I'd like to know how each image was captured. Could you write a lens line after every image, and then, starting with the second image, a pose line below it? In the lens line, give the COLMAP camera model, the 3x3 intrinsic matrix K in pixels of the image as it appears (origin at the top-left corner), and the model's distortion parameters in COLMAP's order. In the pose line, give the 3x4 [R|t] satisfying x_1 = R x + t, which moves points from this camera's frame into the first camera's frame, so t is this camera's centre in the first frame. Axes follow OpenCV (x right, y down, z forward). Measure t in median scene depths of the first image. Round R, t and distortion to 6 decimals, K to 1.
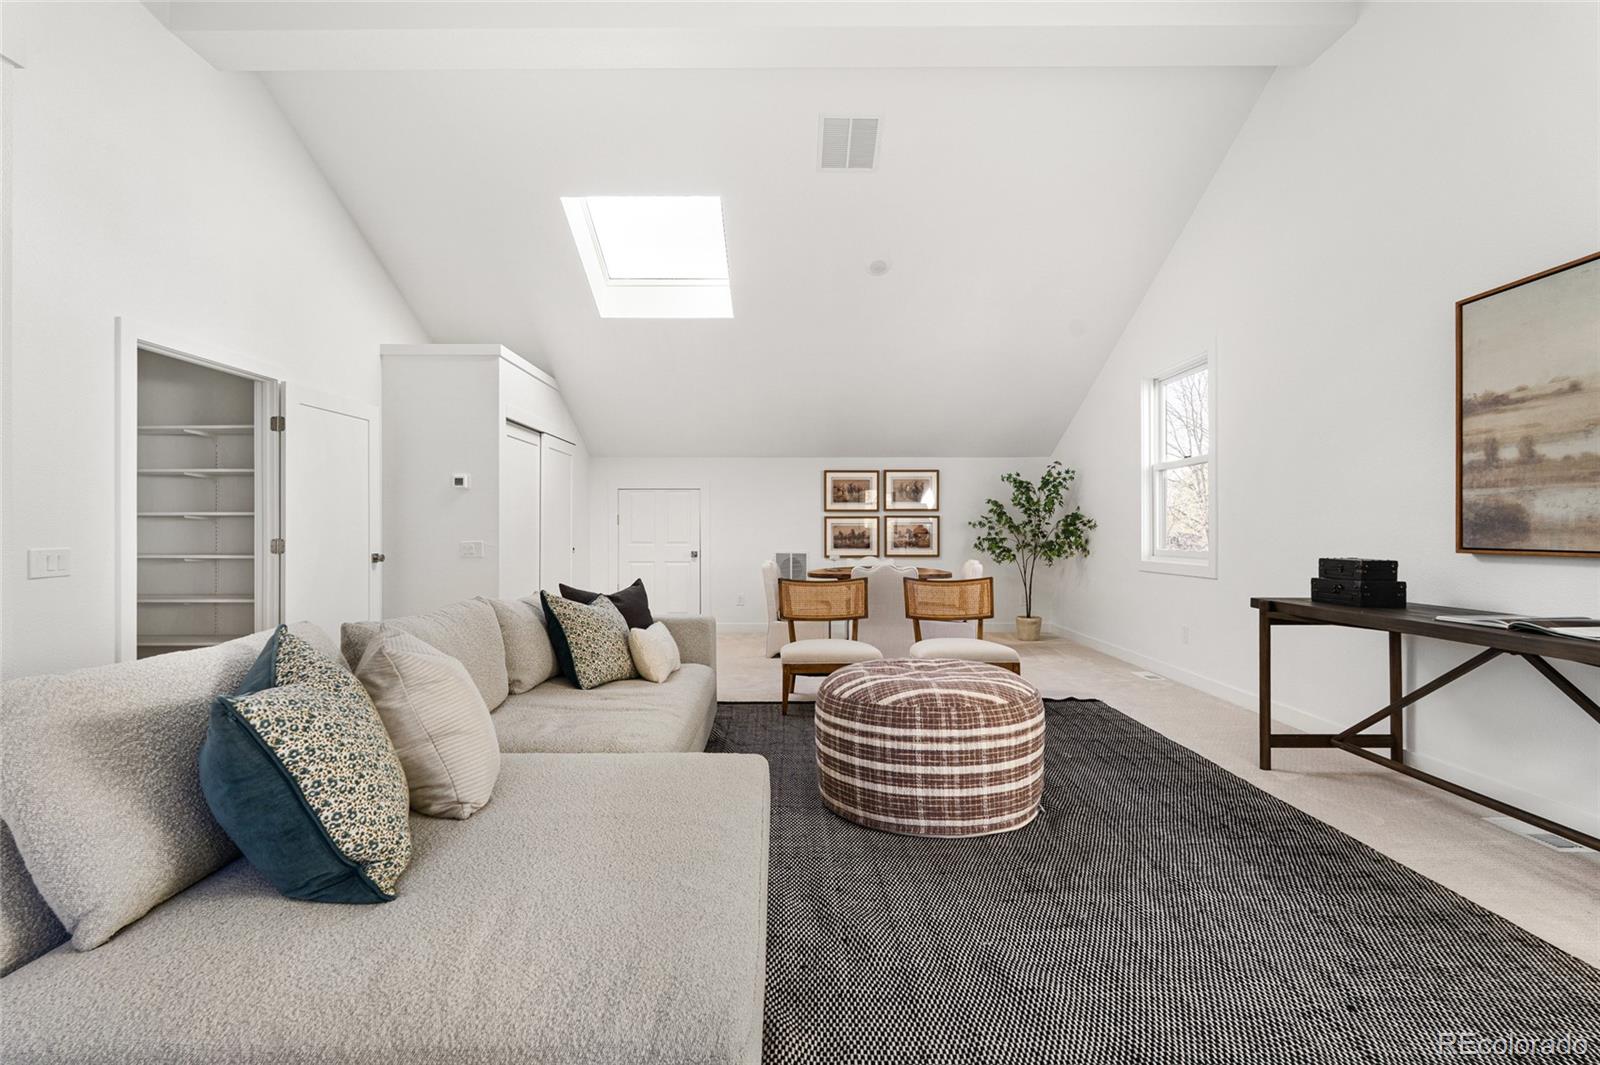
lens RADIAL K [[709.6, 0, 800.0], [0, 709.6, 532.5], [0, 0, 1]] dist [-0.002120, -0.000073]
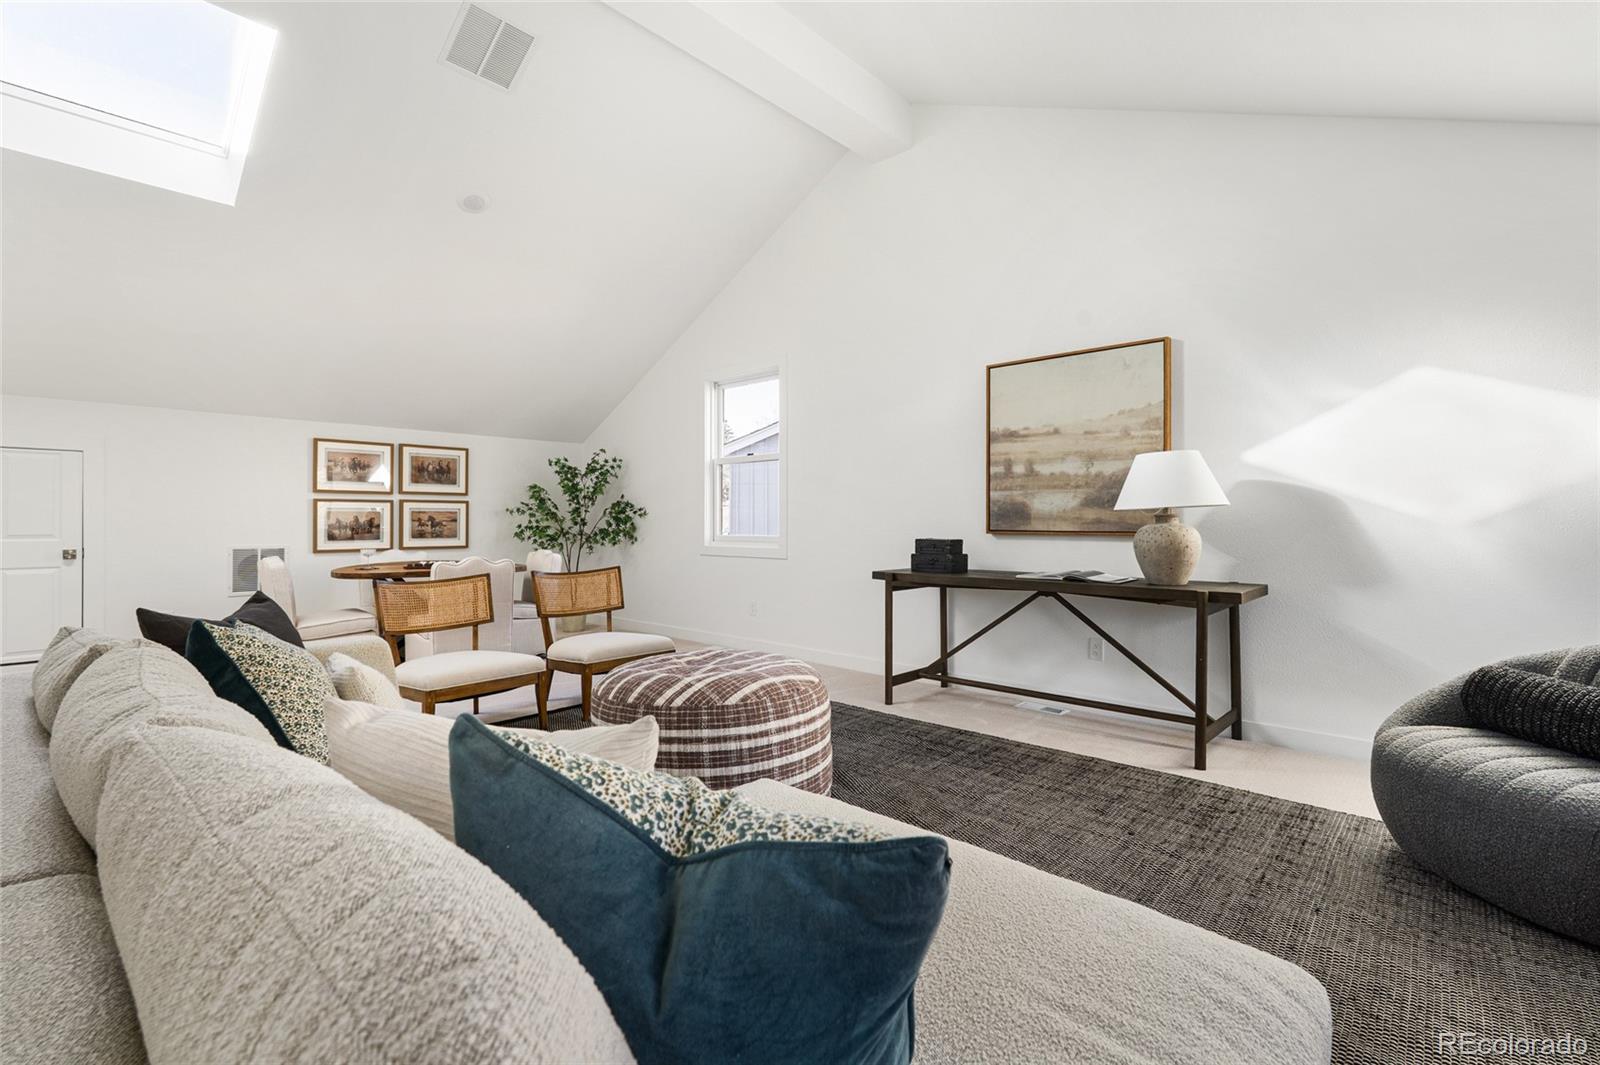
lens RADIAL K [[715.6, 0, 802.8], [0, 715.6, 519.5], [0, 0, 1]] dist [-0.004464, -0.000008]
pose [[0.680854, 0.001780, 0.732417, -0.437152], [-0.000353, 0.999998, -0.002102, 0.002686], [-0.732419, 0.001173, 0.680853, 0.254223]]
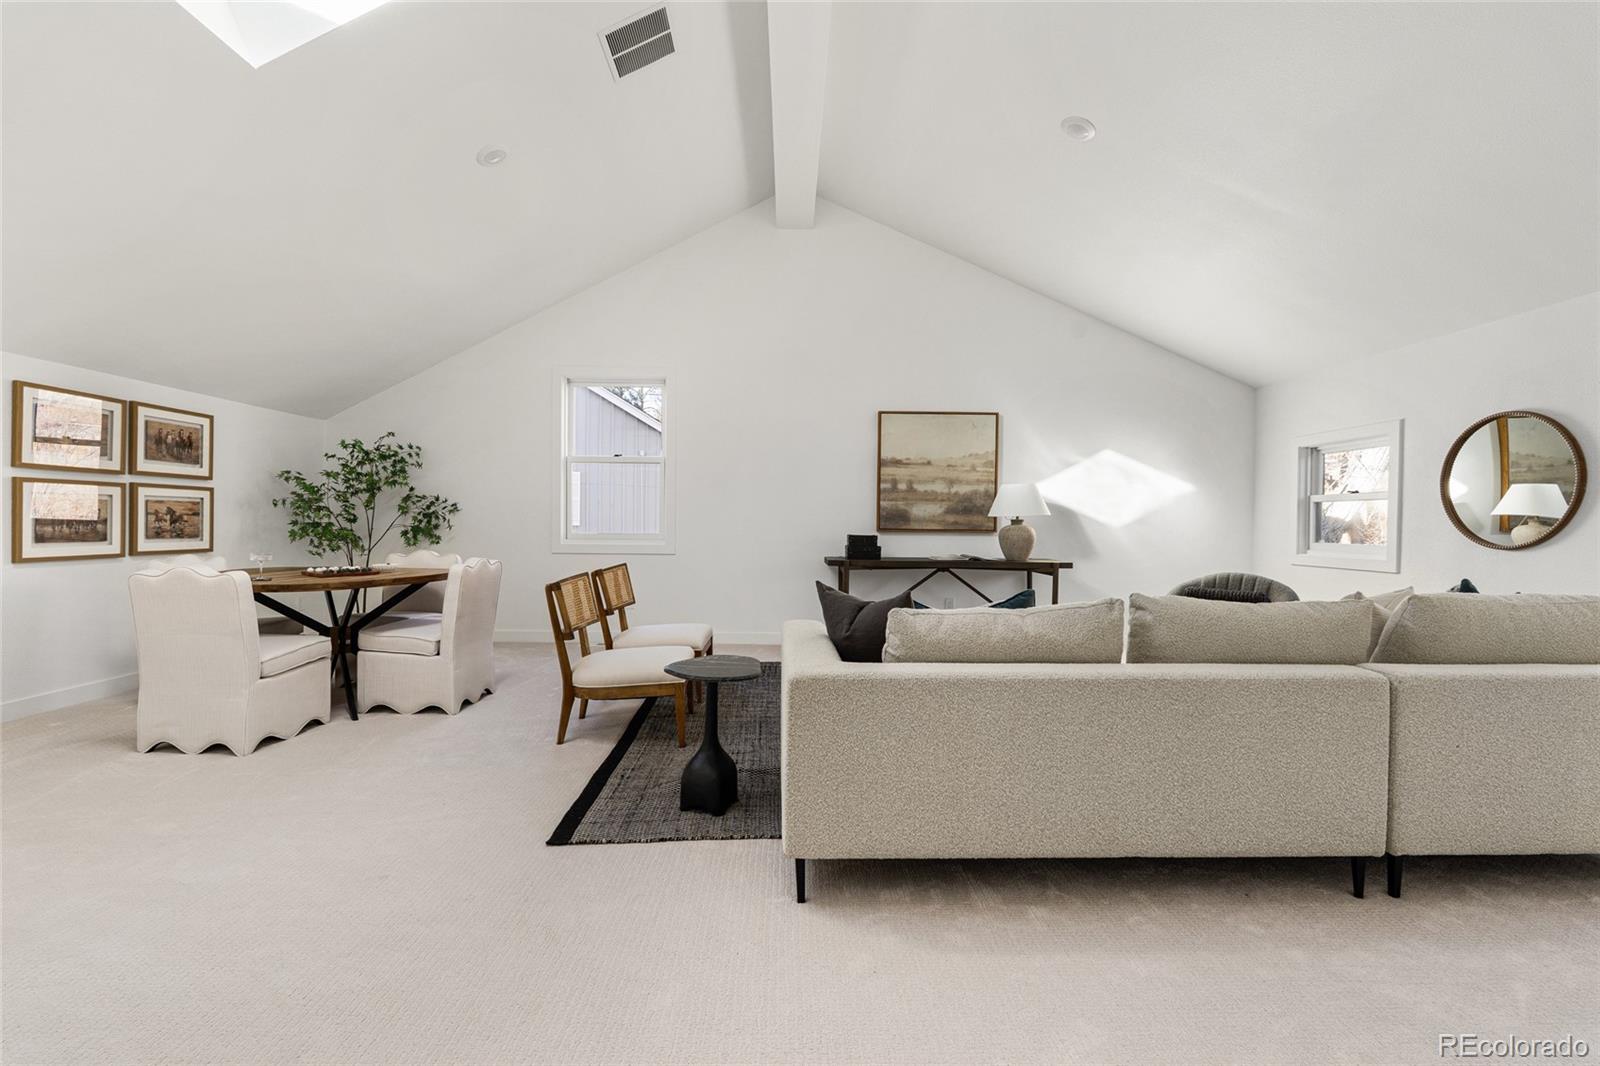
lens RADIAL K [[709.6, 0, 800.0], [0, 709.6, 533.0], [0, 0, 1]] dist [-0.002120, -0.000073]
pose [[-0.004486, -0.013004, 0.999905, -1.157532], [-0.010189, 0.999864, 0.012957, 0.009762], [-0.999938, -0.010130, -0.004618, 1.226832]]
